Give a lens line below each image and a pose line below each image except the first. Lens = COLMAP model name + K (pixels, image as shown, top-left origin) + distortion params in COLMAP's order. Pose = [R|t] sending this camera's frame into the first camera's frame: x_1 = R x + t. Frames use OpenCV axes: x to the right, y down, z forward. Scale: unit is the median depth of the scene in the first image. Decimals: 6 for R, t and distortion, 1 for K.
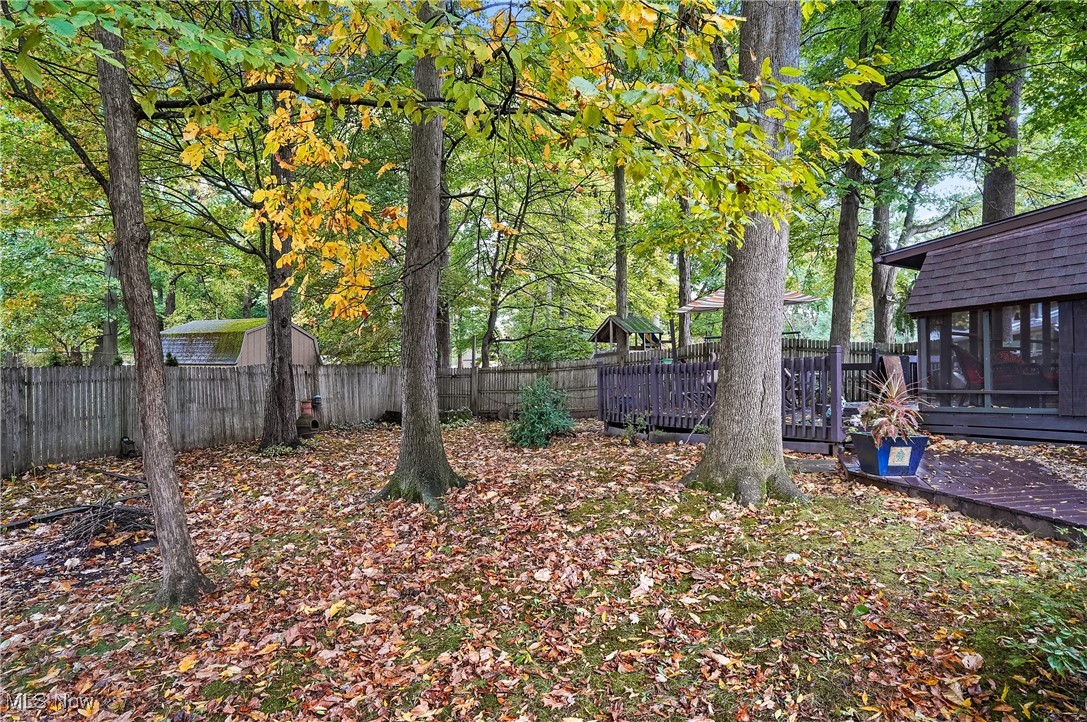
lens RADIAL K [[576.4, 0, 539.4], [0, 576.4, 394.8], [0, 0, 1]] dist [-0.022453, 0.000878]
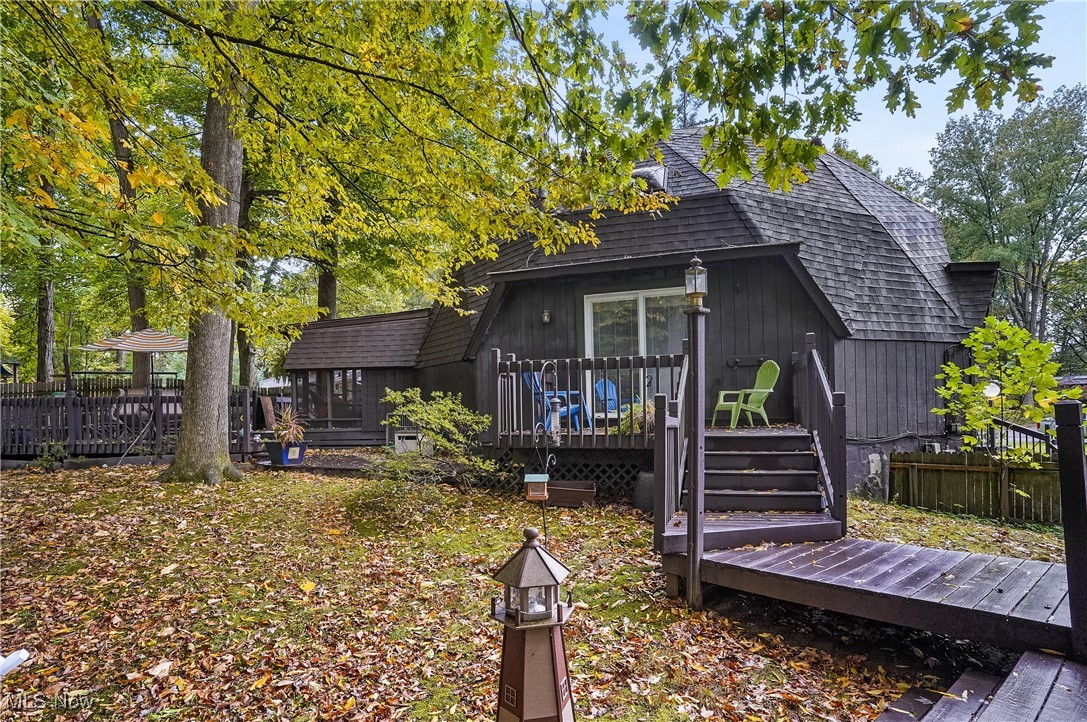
lens RADIAL K [[576.4, 0, 539.4], [0, 576.4, 394.8], [0, 0, 1]] dist [-0.022453, 0.000878]
pose [[0.494342, 0.040627, 0.868317, -0.525372], [0.023412, 0.997923, -0.060020, 0.050444], [-0.868952, 0.049999, 0.492364, -0.527070]]
